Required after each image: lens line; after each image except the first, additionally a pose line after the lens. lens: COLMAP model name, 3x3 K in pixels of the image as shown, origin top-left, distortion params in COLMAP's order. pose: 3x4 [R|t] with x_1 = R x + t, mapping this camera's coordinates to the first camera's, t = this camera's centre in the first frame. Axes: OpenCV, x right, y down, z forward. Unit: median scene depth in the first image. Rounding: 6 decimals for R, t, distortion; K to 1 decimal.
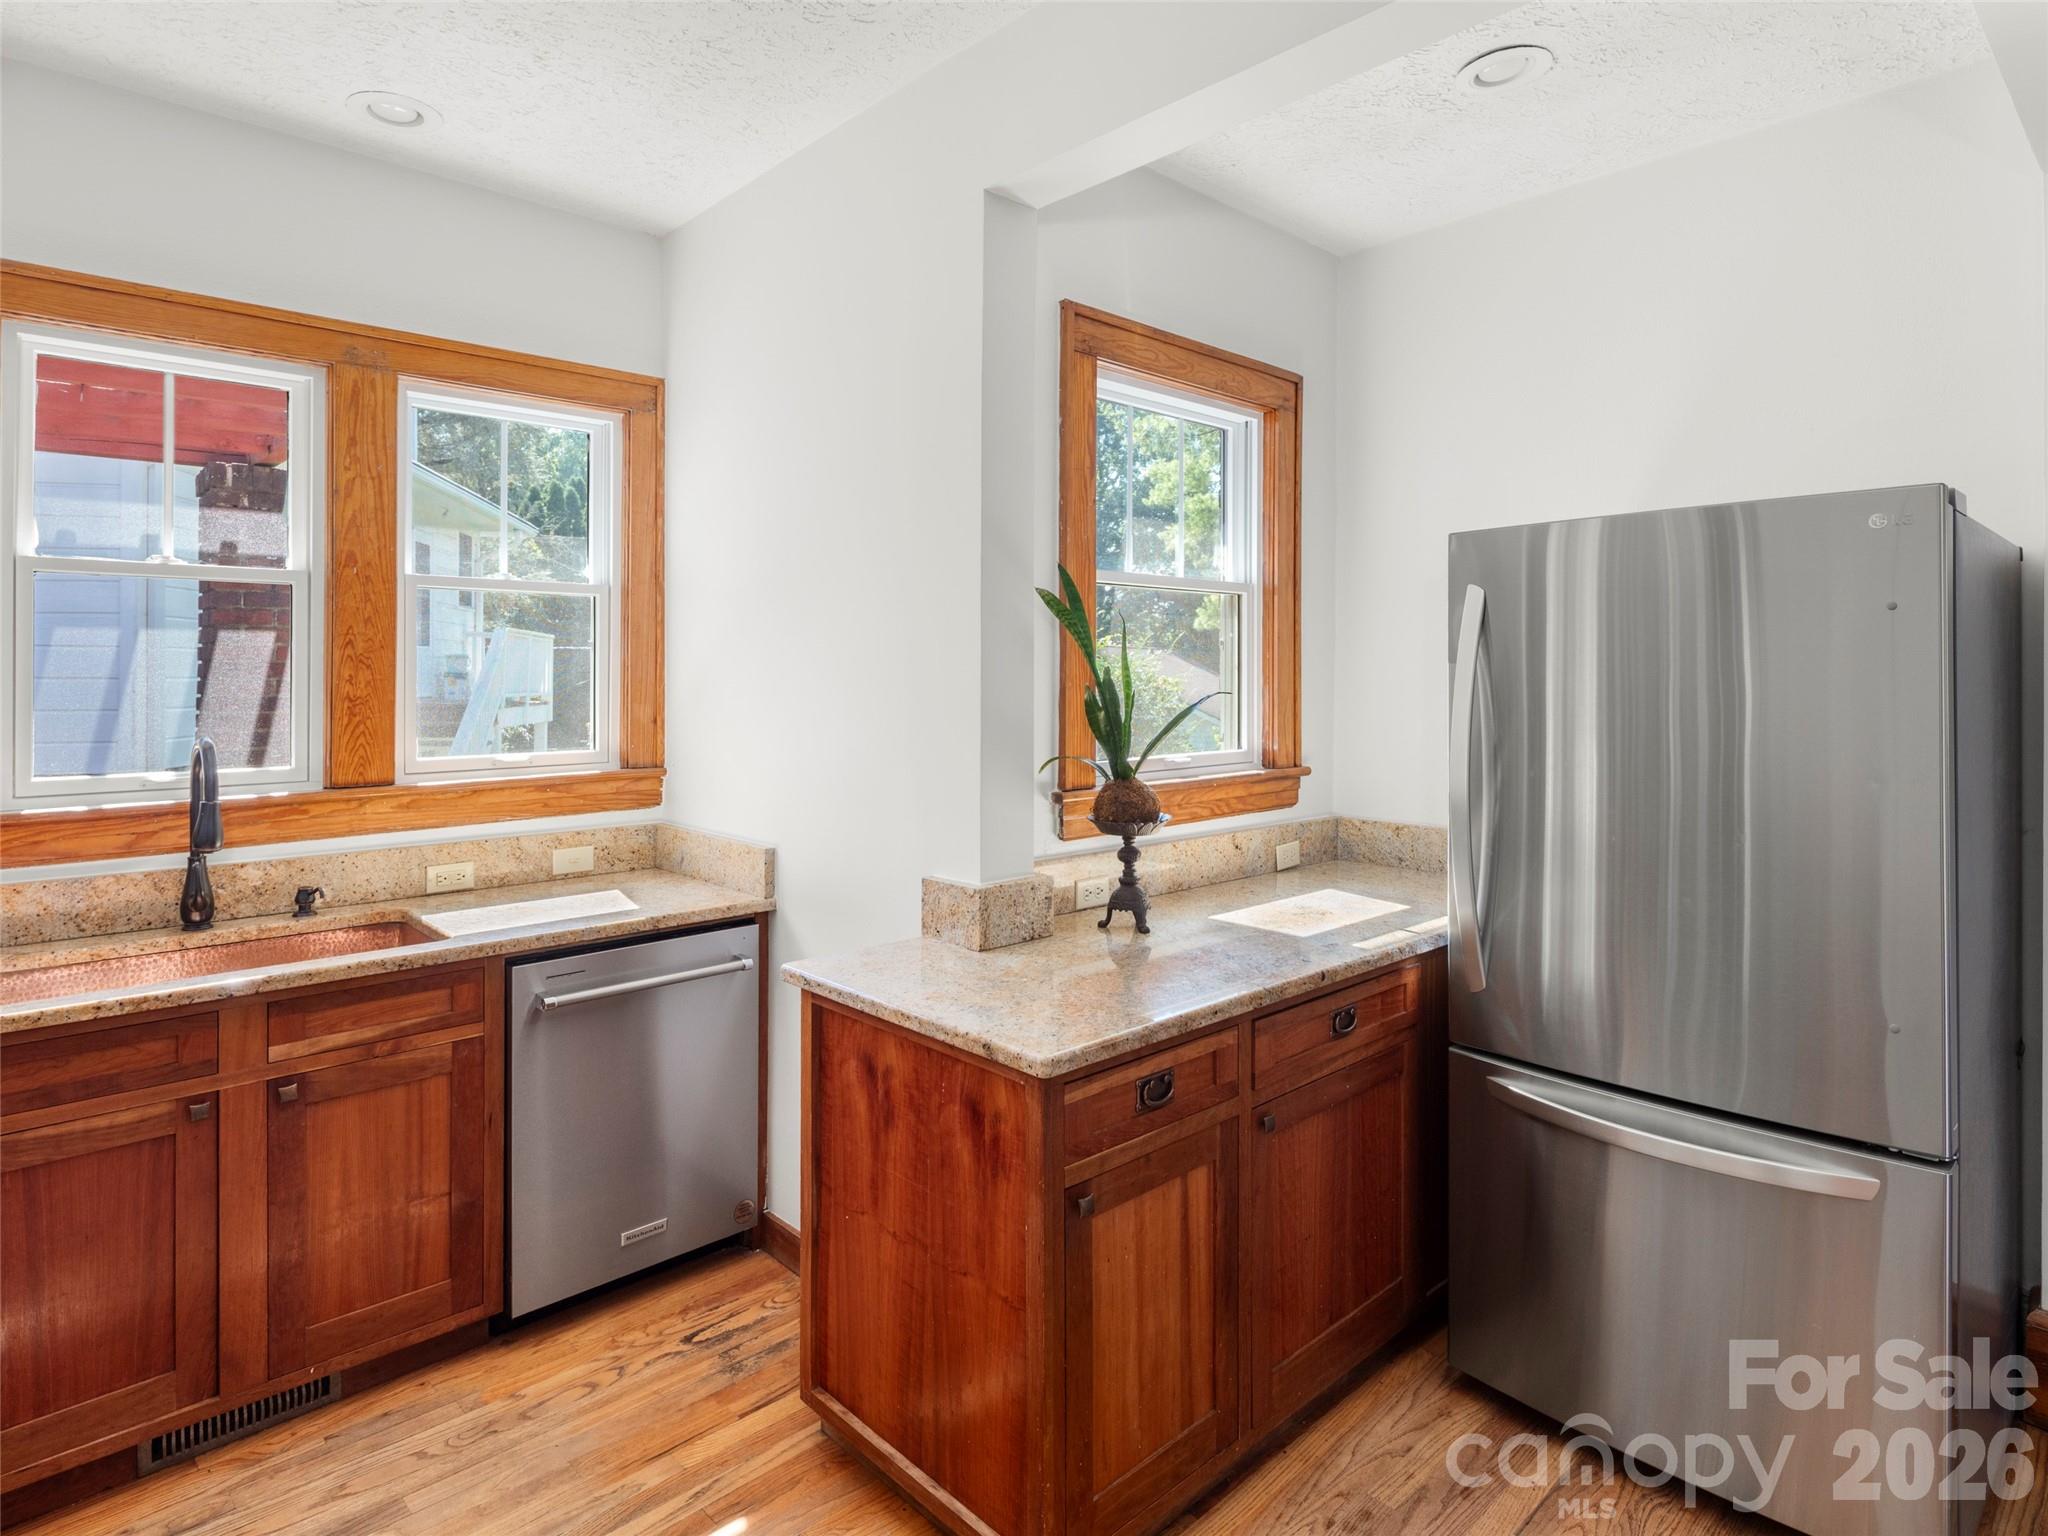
lens RADIAL K [[1131.8, 0, 1038.7], [0, 1131.8, 766.0], [0, 0, 1]] dist [0.004835, -0.004824]
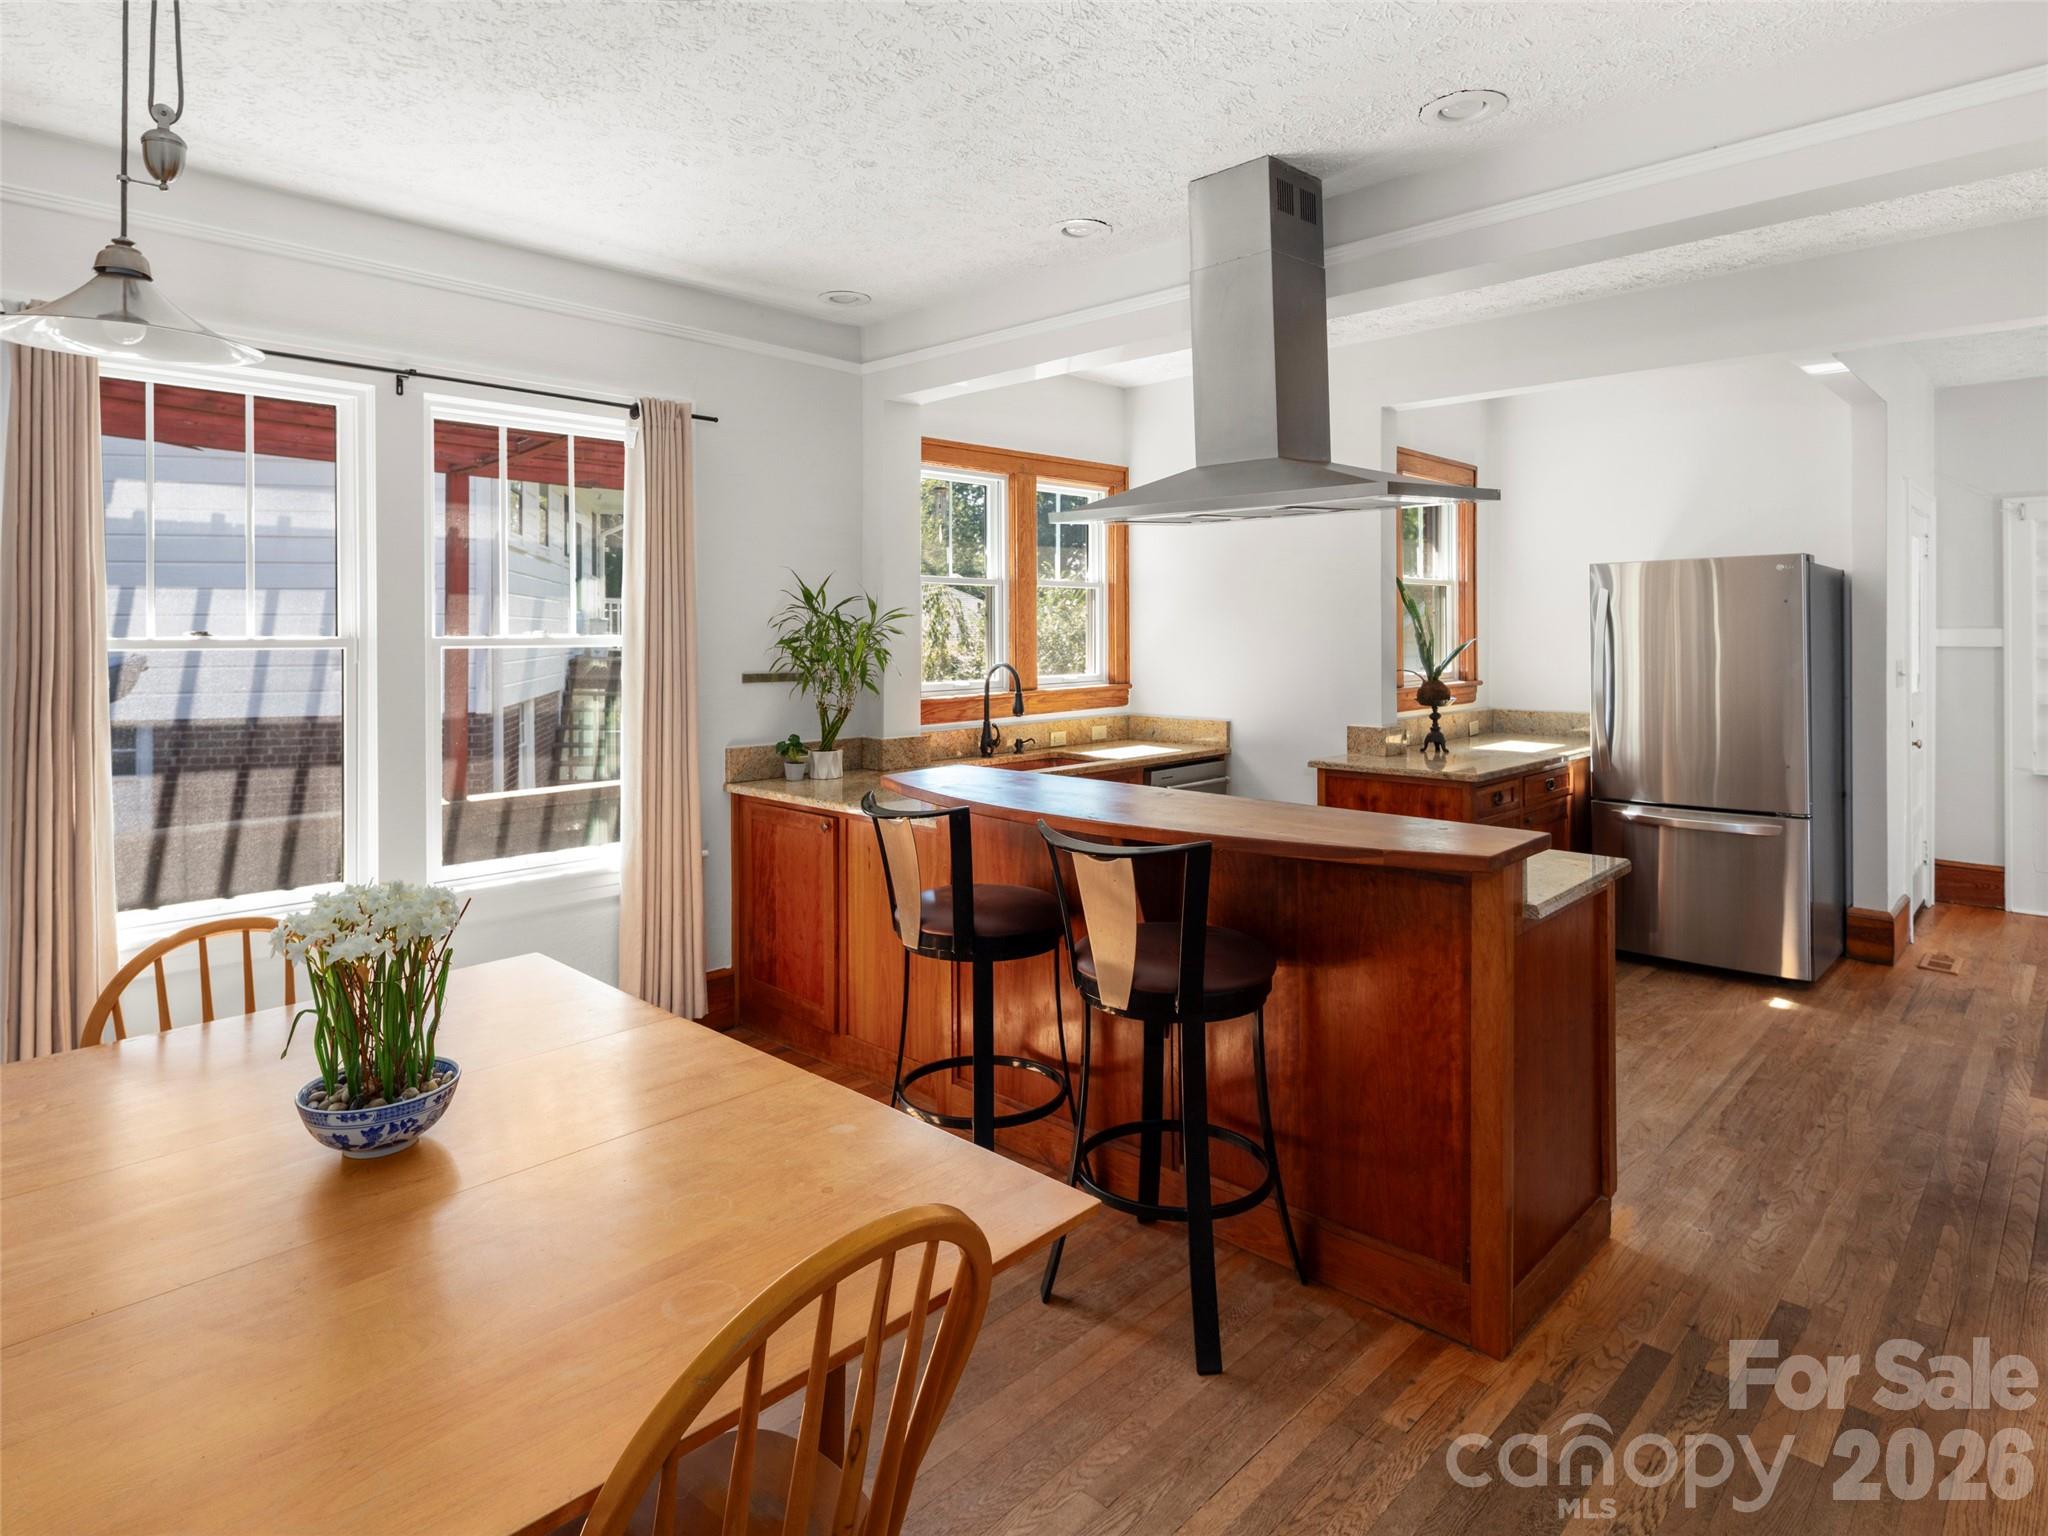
lens RADIAL K [[1131.8, 0, 1022.3], [0, 1131.8, 766.1], [0, 0, 1]] dist [0.004835, -0.004824]
pose [[0.999225, -0.008246, 0.038488, -0.640864], [0.006698, 0.999169, 0.040197, 0.066504], [-0.038787, -0.039908, 0.998450, -0.905117]]
